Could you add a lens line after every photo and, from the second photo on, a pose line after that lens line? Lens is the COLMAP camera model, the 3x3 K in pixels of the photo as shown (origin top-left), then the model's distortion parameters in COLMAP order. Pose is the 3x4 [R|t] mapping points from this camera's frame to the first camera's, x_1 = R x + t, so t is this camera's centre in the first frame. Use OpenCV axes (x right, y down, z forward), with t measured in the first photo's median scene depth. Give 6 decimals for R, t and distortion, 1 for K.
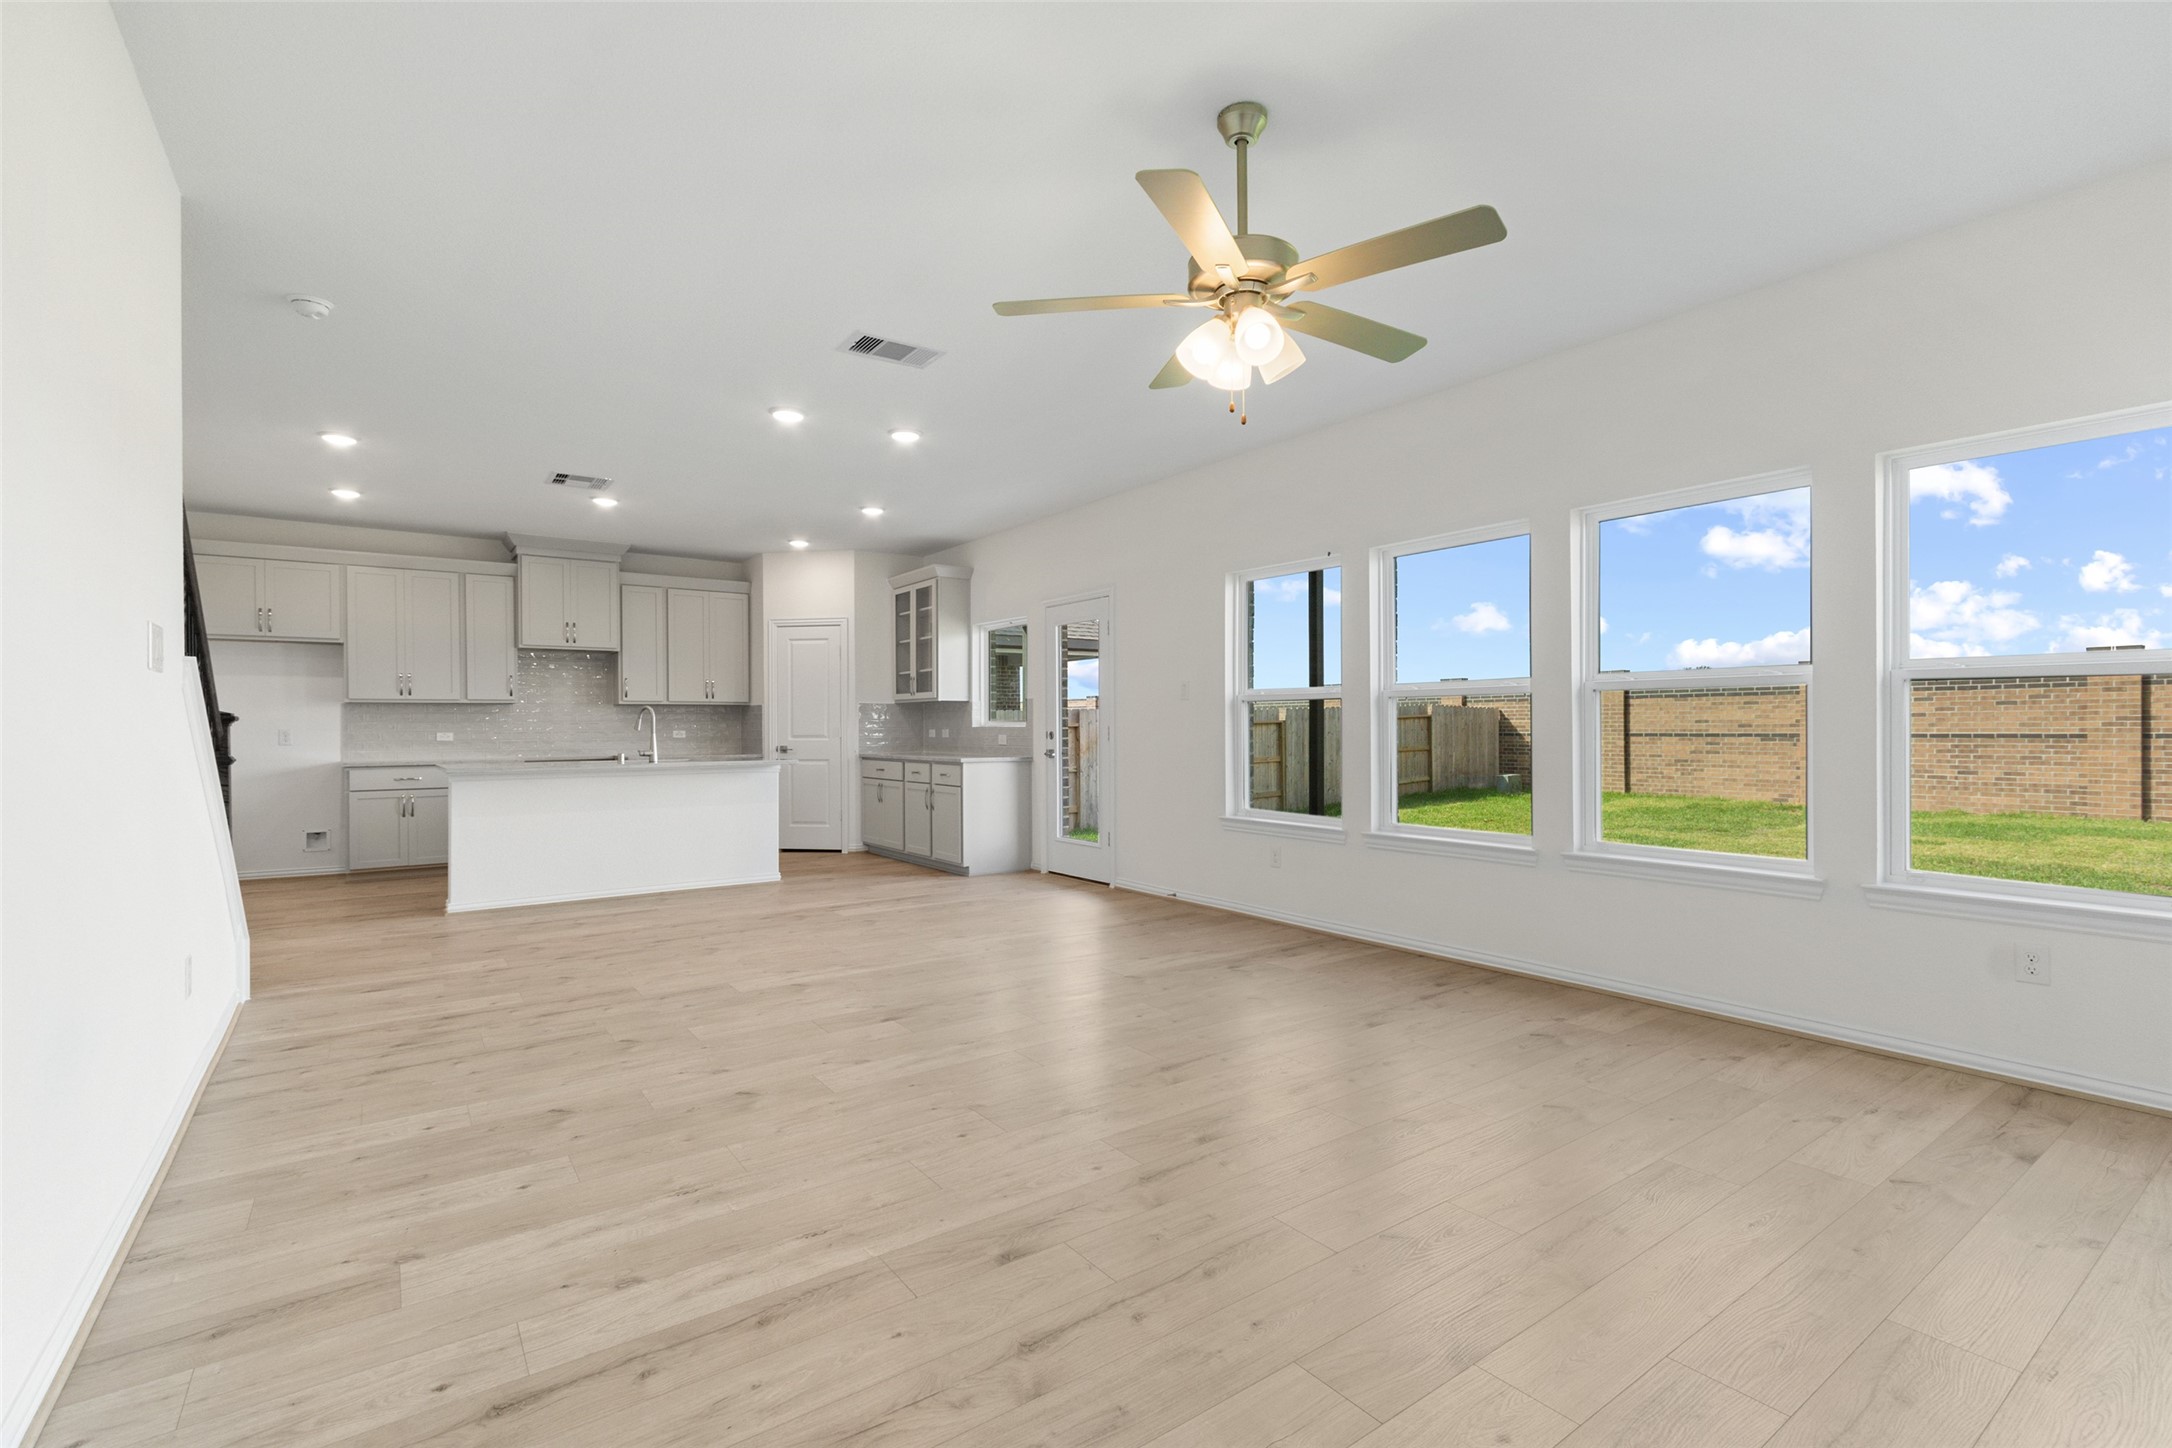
lens RADIAL K [[987.8, 0, 1094.6], [0, 987.8, 730.7], [0, 0, 1]] dist [0.001677, -0.000364]
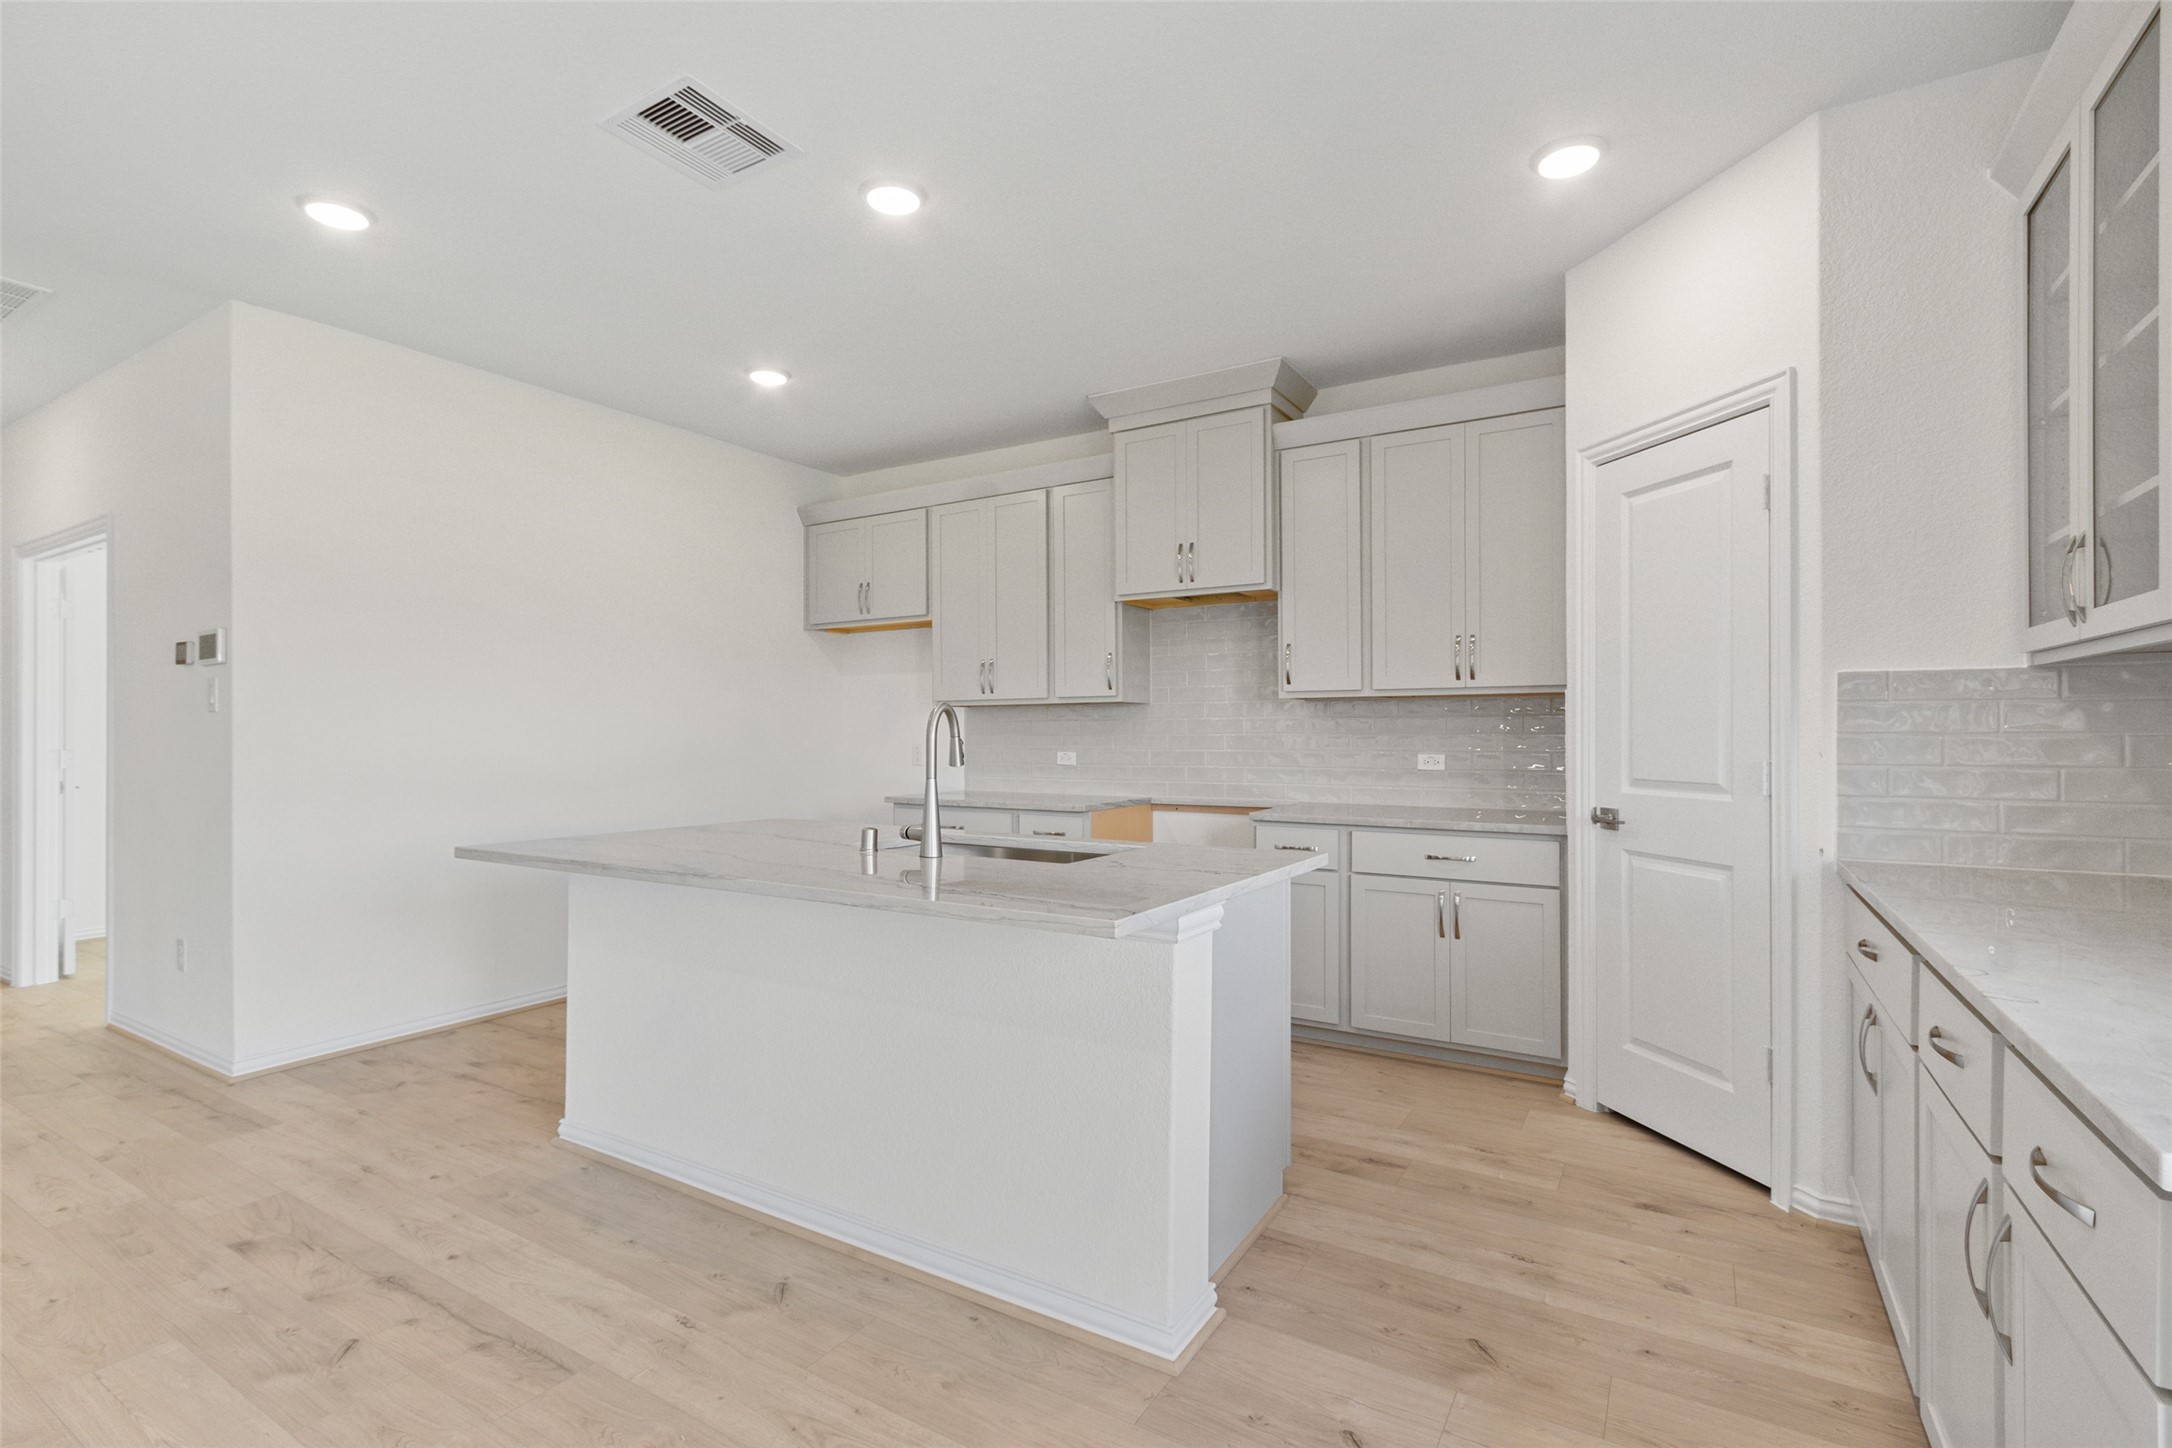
lens RADIAL K [[974.3, 0, 1116.1], [0, 974.3, 732.8], [0, 0, 1]] dist [0.011463, -0.000101]
pose [[0.410277, 0.005900, -0.911942, -0.172887], [-0.003684, 0.999982, 0.004813, -0.027462], [0.911954, 0.001385, 0.410291, 1.635499]]
